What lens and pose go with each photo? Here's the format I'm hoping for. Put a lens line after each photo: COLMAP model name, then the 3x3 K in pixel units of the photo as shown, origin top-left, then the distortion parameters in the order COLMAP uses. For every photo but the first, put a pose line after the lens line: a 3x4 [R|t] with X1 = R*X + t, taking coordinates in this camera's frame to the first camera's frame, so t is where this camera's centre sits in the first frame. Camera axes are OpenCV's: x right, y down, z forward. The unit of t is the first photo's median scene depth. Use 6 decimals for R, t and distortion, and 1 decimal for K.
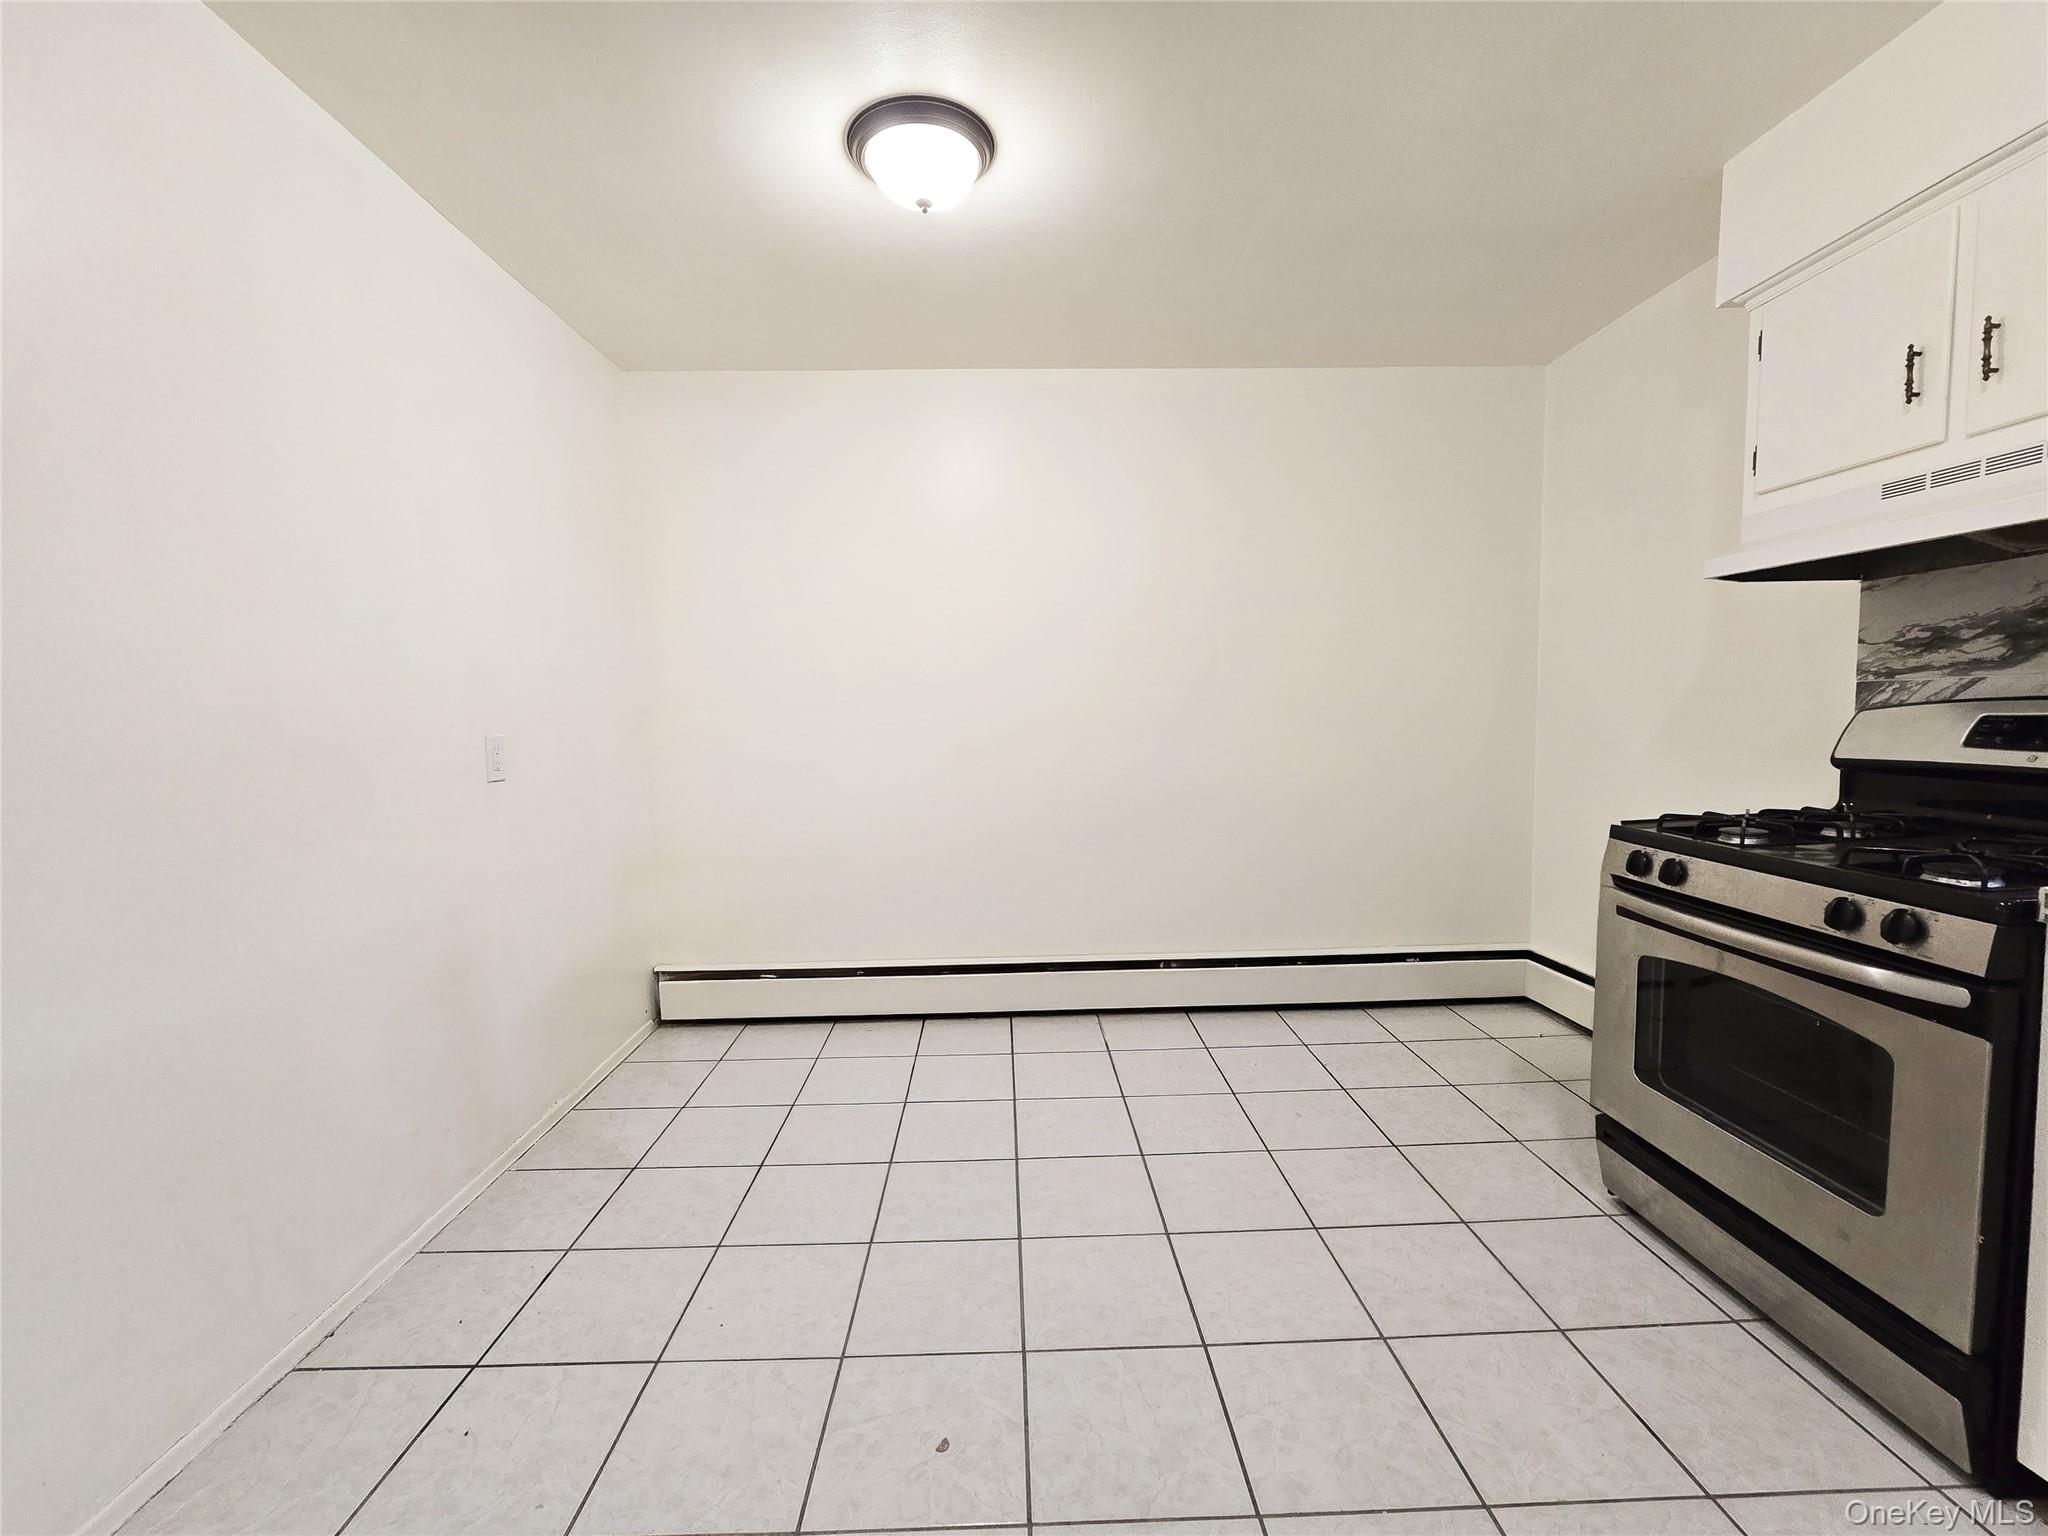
lens RADIAL K [[838.6, 0, 1024.1], [0, 838.6, 776.1], [0, 0, 1]] dist [-0.012110, 0.003425]
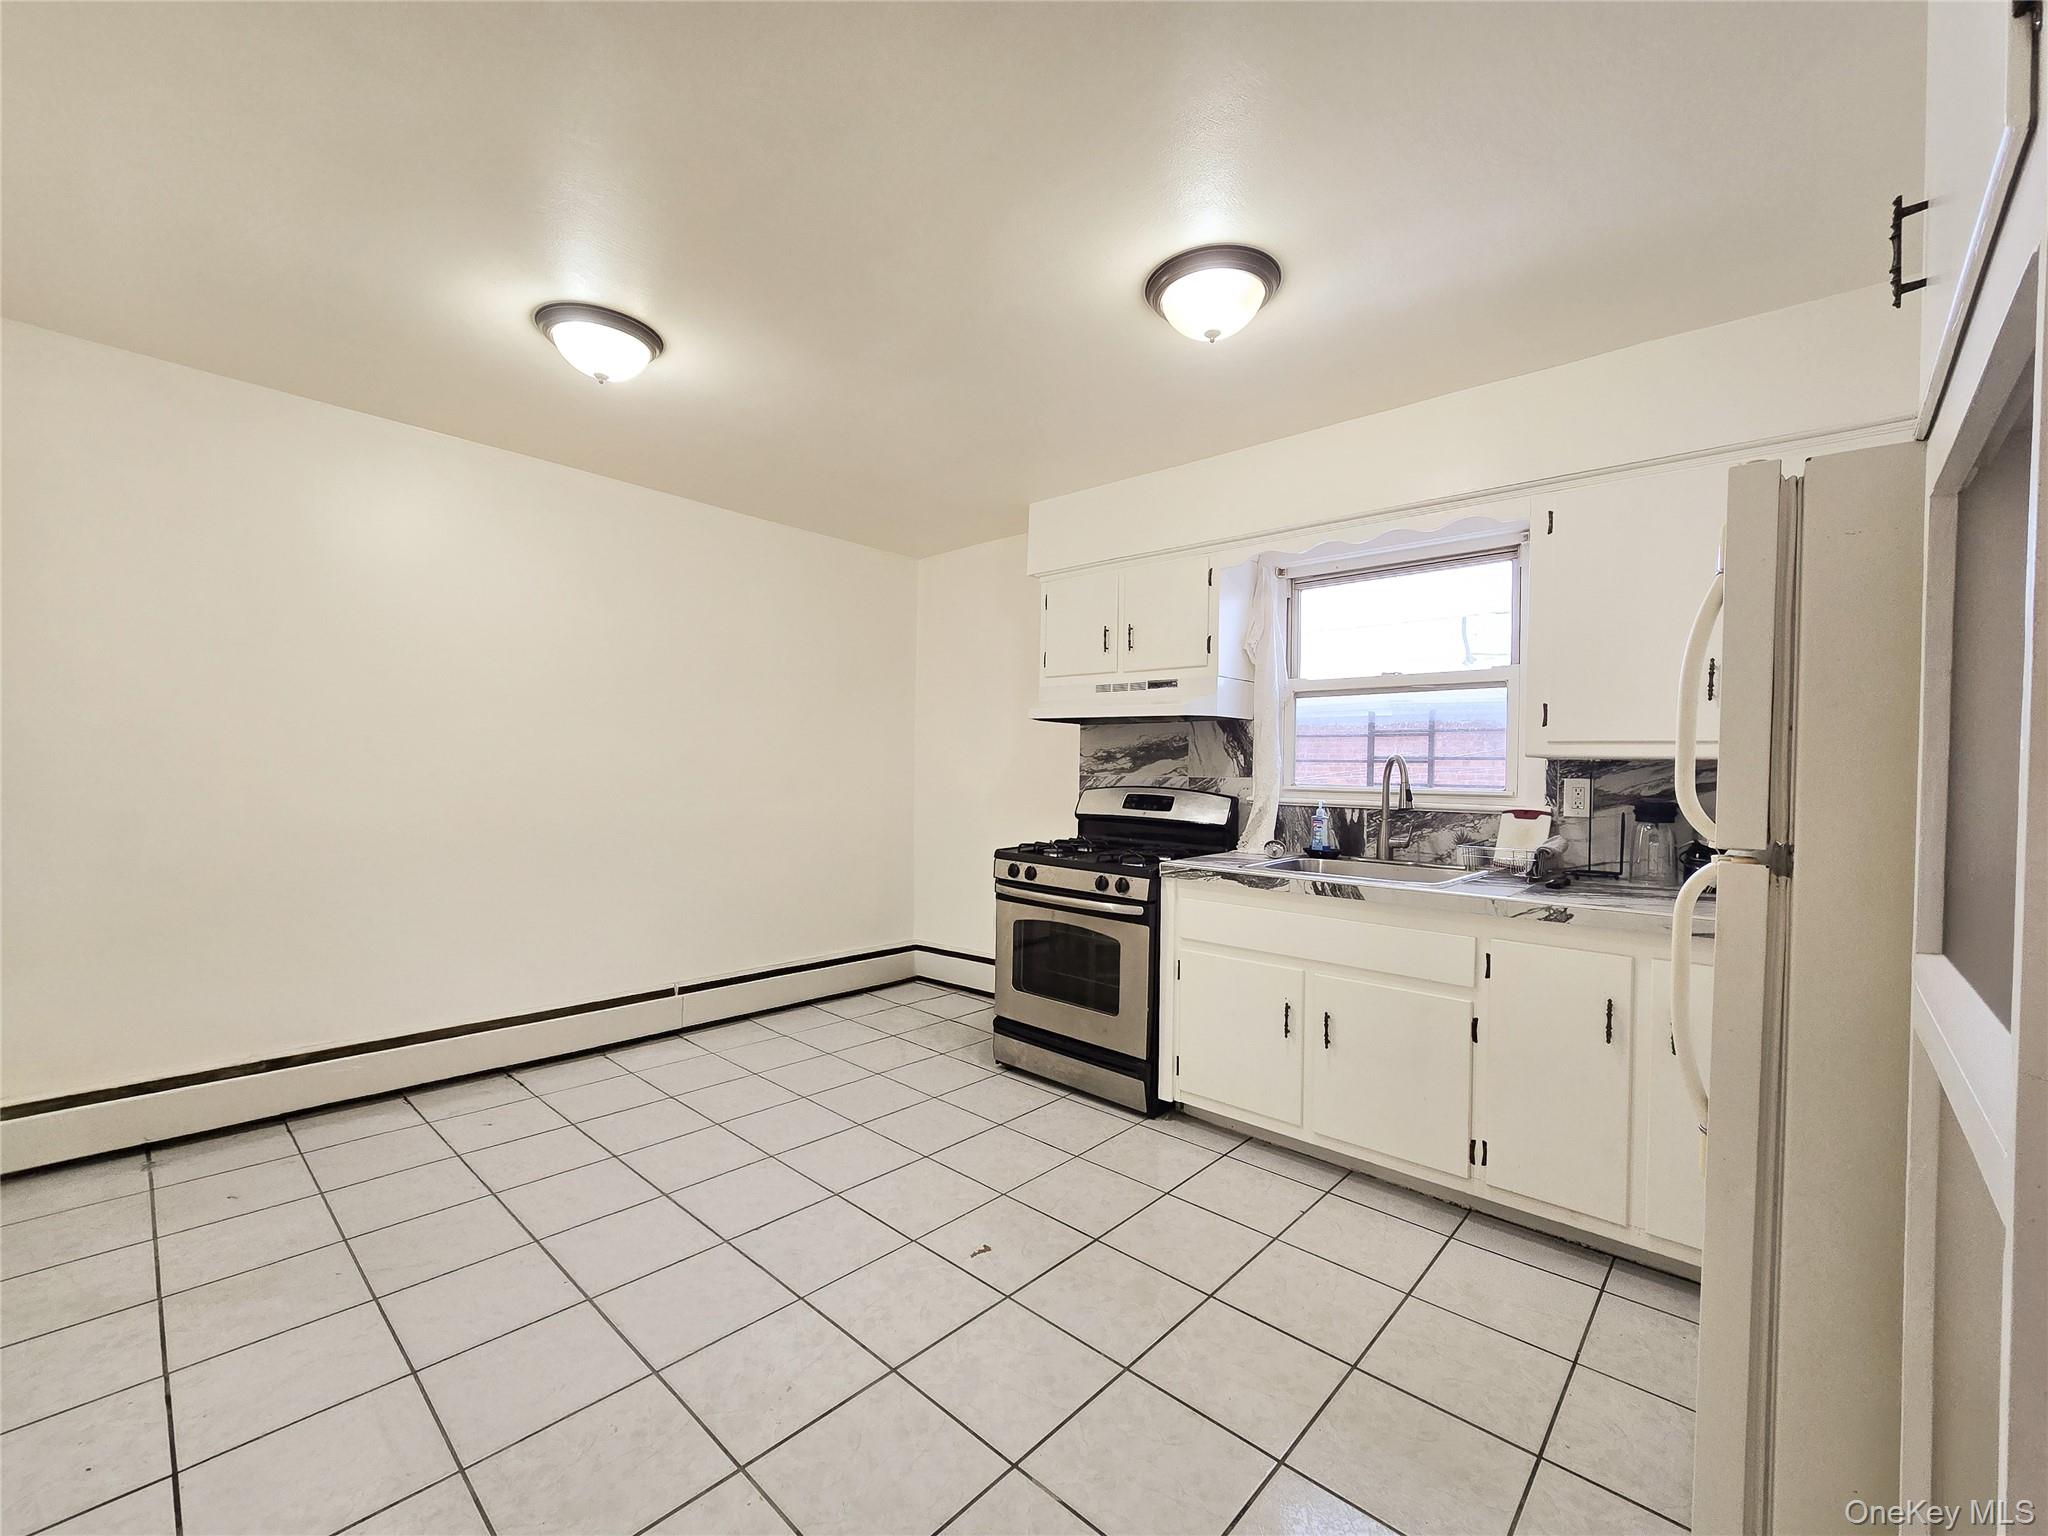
lens RADIAL K [[838.6, 0, 1024.1], [0, 838.6, 776.1], [0, 0, 1]] dist [-0.012110, 0.003425]
pose [[0.690553, 0.029980, 0.722660, -0.616040], [0.021910, 0.997815, -0.062331, 0.011996], [-0.722950, 0.058876, 0.688387, -0.322815]]
